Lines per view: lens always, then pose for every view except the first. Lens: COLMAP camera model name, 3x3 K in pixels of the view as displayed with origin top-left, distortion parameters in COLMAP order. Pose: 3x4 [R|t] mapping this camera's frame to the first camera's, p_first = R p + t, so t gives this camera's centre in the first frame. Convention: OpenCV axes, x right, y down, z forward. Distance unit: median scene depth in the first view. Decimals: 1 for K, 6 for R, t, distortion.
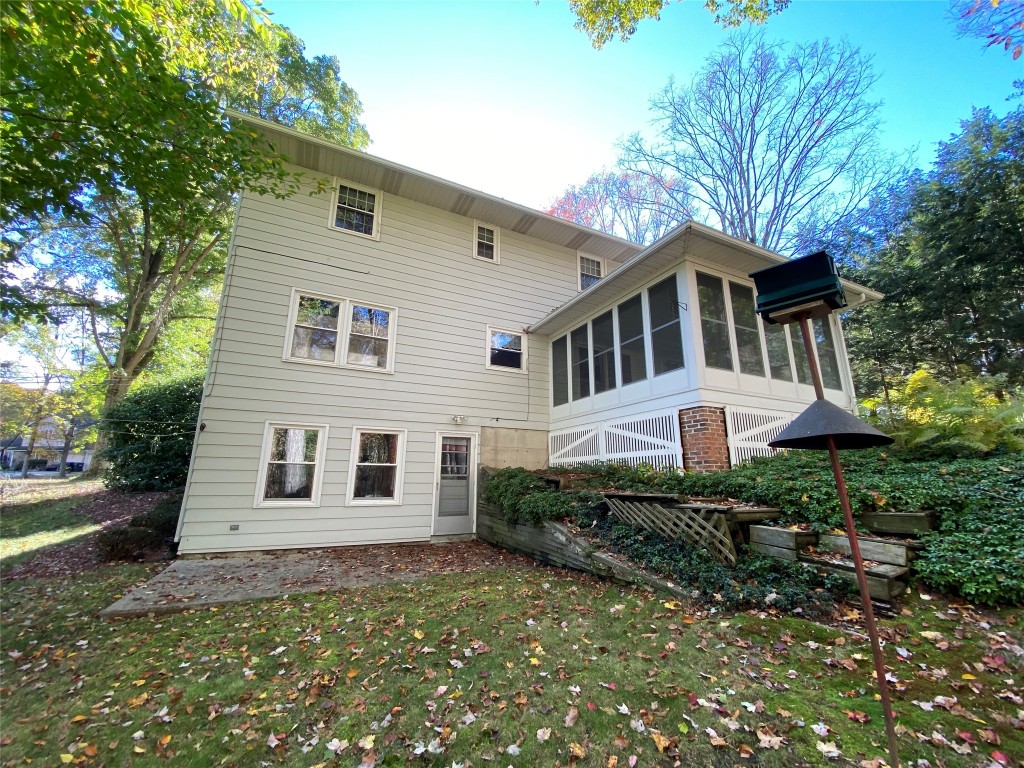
lens RADIAL K [[408.2, 0, 512.8], [0, 408.2, 383.9], [0, 0, 1]] dist [0.018314, 0.000001]
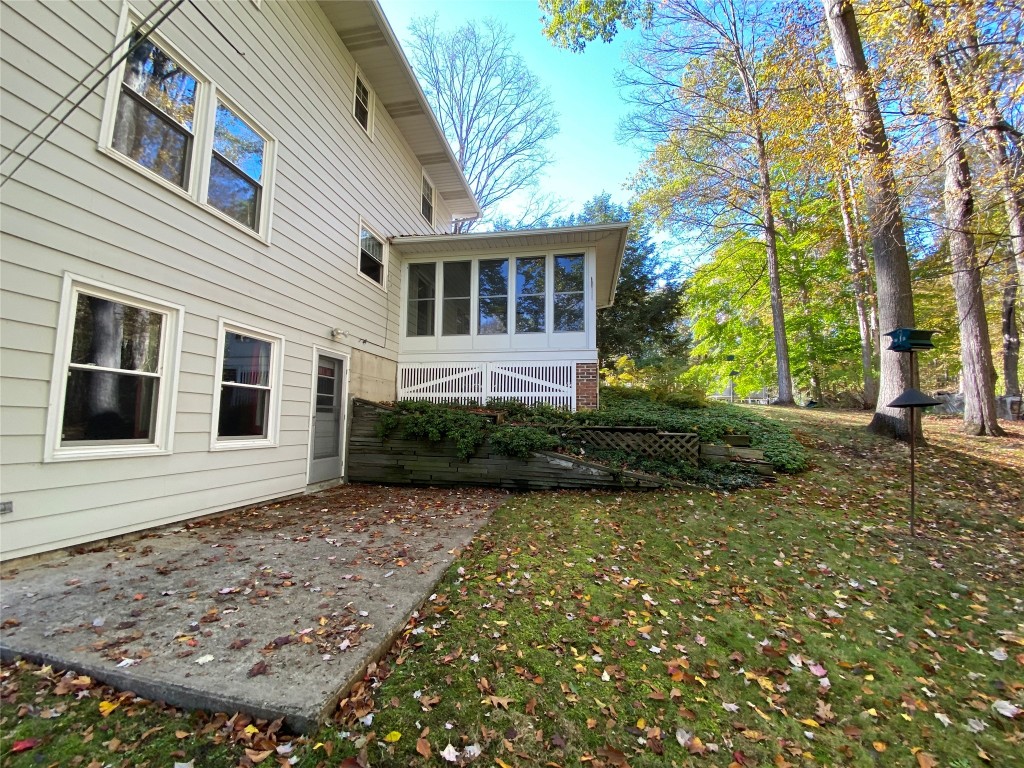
lens RADIAL K [[413.7, 0, 511.7], [0, 413.7, 382.9], [0, 0, 1]] dist [-0.001101, -0.000170]
pose [[0.596477, 0.078887, 0.798744, -0.582384], [-0.197415, 0.979006, 0.050733, 0.077163], [-0.777974, -0.187945, 0.599528, 0.292568]]
